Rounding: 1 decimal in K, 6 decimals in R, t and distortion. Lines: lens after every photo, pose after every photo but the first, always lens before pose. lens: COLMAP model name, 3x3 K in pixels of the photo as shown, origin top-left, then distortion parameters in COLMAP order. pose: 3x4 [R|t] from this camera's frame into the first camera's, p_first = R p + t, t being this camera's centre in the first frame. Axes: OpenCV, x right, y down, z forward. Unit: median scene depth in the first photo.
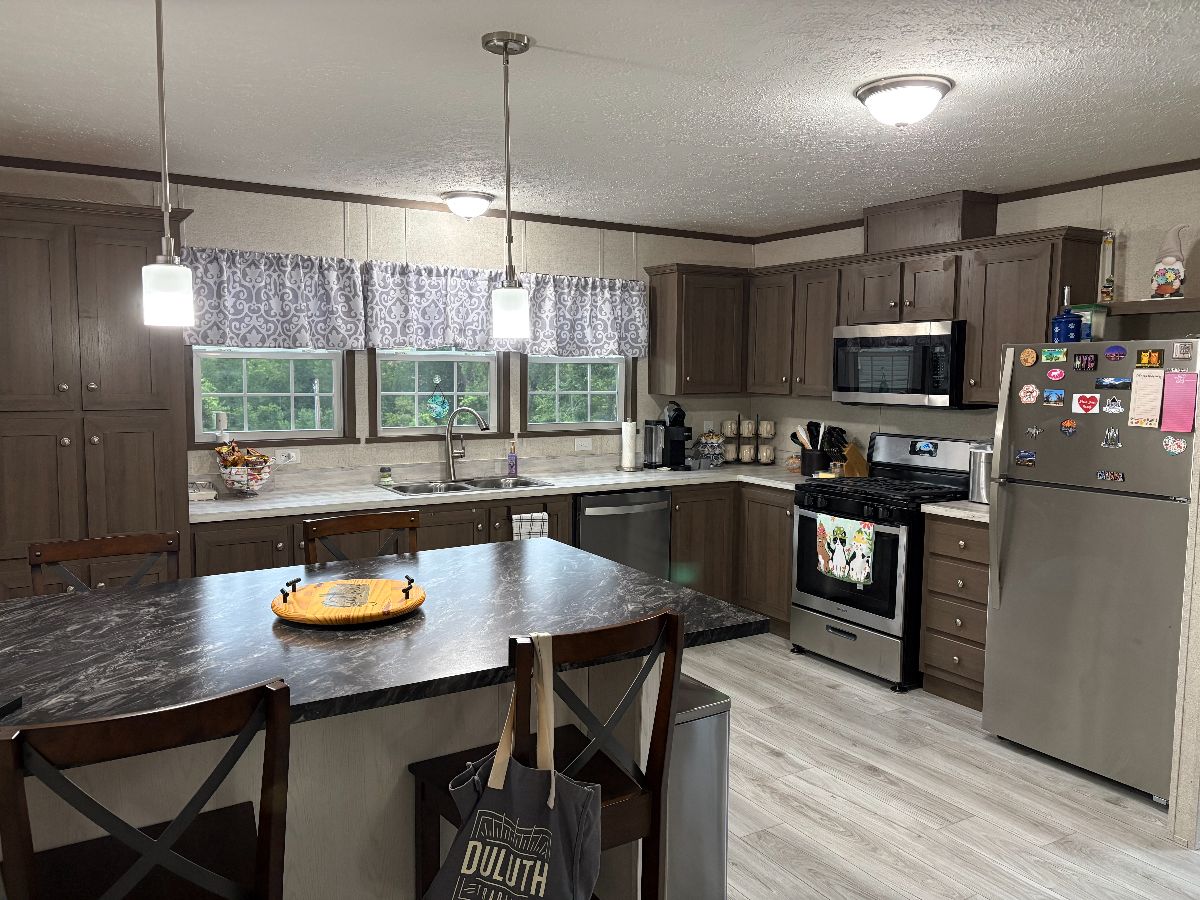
lens RADIAL K [[904.1, 0, 596.2], [0, 904.1, 452.3], [0, 0, 1]] dist [0.017263, 0.018956]
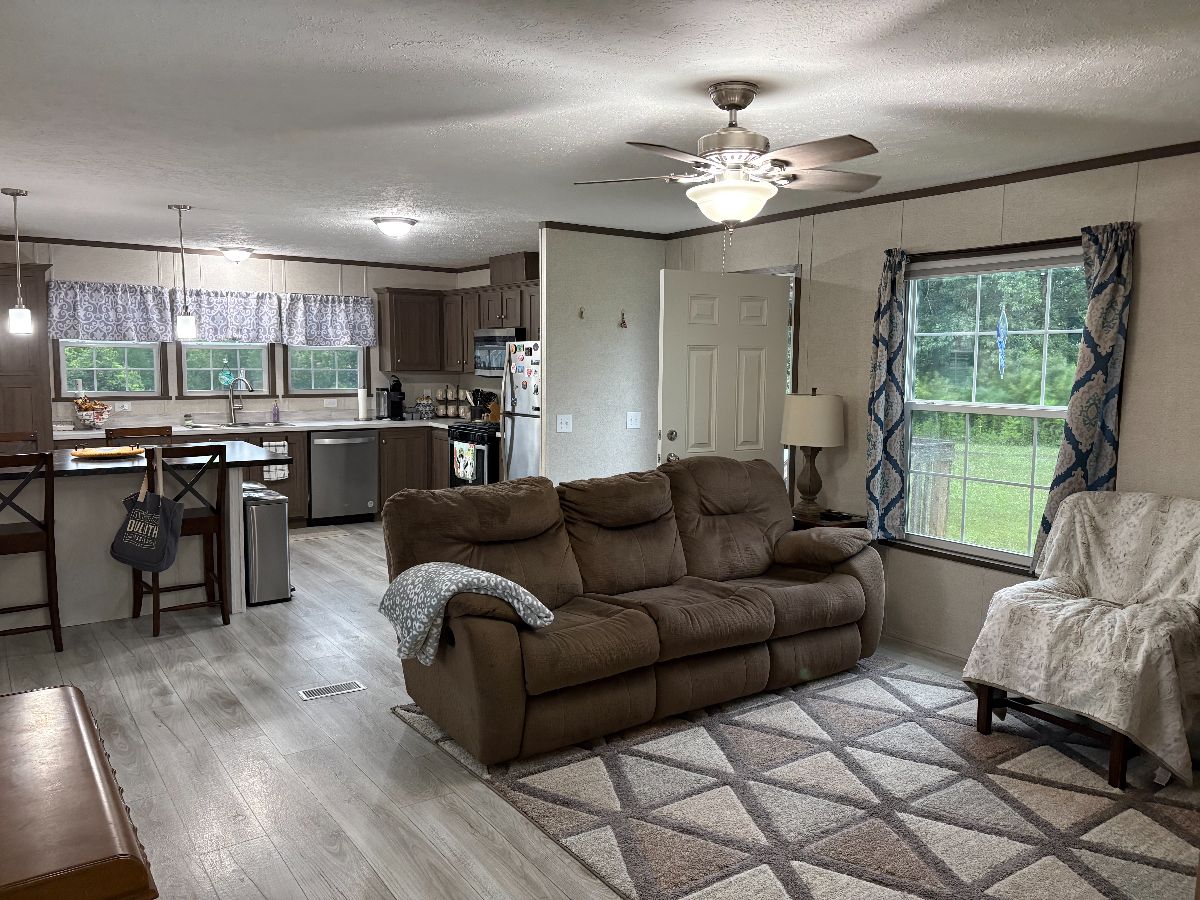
lens RADIAL K [[904.1, 0, 594.7], [0, 904.1, 450.8], [0, 0, 1]] dist [0.017263, 0.018956]
pose [[0.998285, -0.005320, 0.058301, 0.375199], [0.004701, 0.999931, 0.010744, 0.063364], [-0.058354, -0.010452, 0.998241, -0.626052]]
